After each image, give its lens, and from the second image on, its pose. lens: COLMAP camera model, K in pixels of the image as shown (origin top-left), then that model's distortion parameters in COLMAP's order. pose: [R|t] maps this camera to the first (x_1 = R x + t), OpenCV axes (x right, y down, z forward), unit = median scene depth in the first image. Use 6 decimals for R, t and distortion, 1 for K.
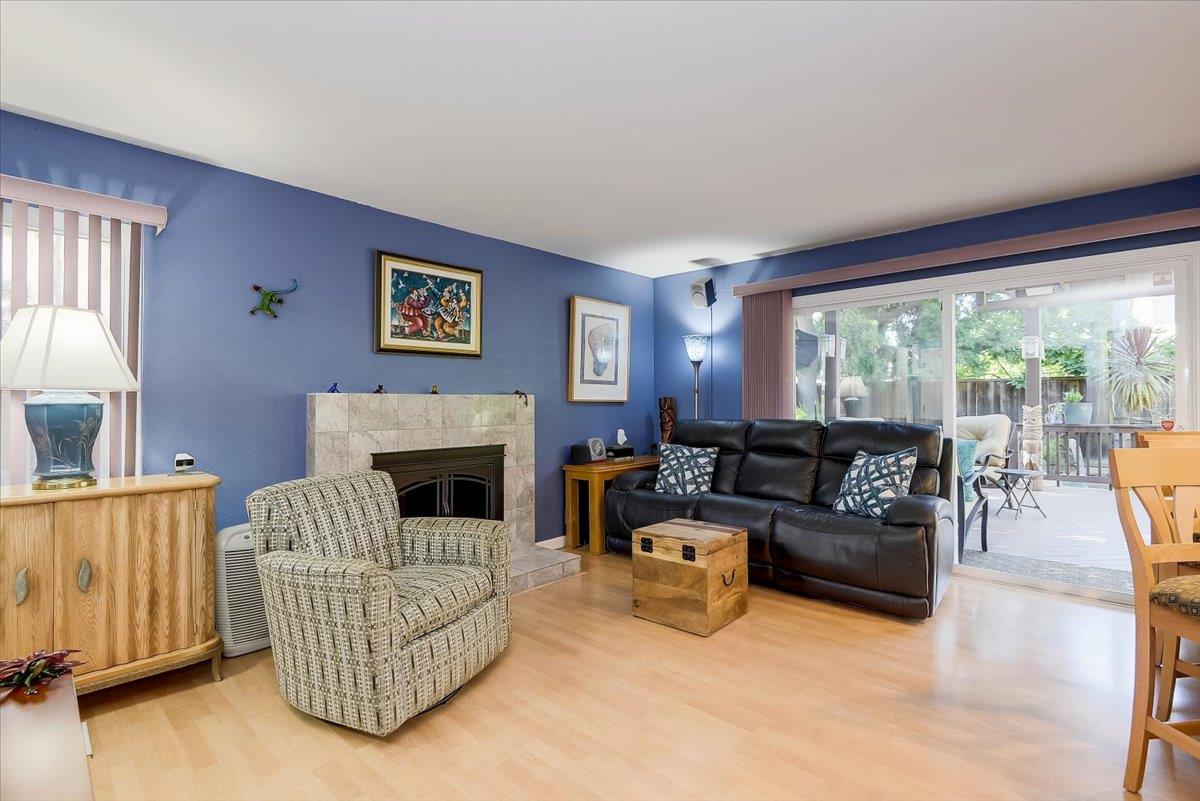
lens RADIAL K [[552.5, 0, 592.2], [0, 552.5, 399.3], [0, 0, 1]] dist [0.011273, -0.000062]
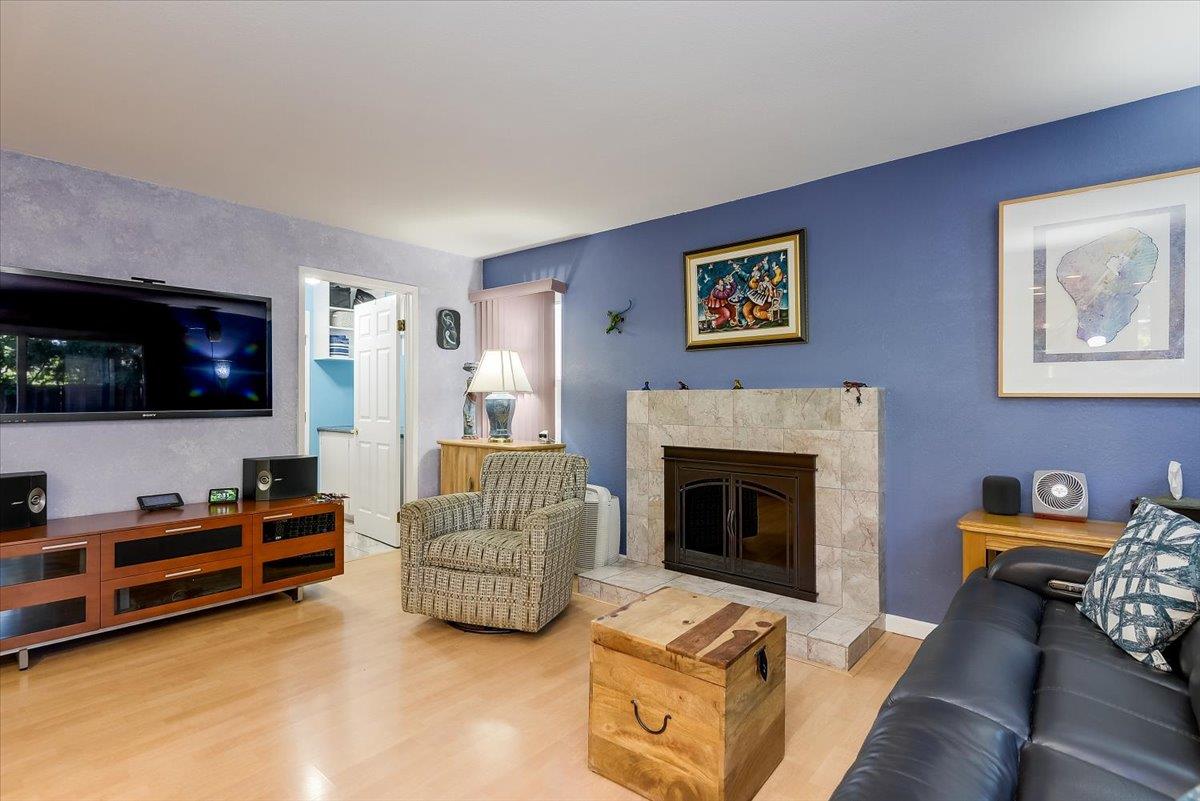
lens RADIAL K [[572.1, 0, 596.2], [0, 572.1, 397.4], [0, 0, 1]] dist [0.006346, 0.000609]
pose [[0.071057, -0.002582, -0.997469, 0.624600], [0.004086, 0.999989, -0.002297, 0.005146], [0.997464, -0.003912, 0.071066, 0.697598]]
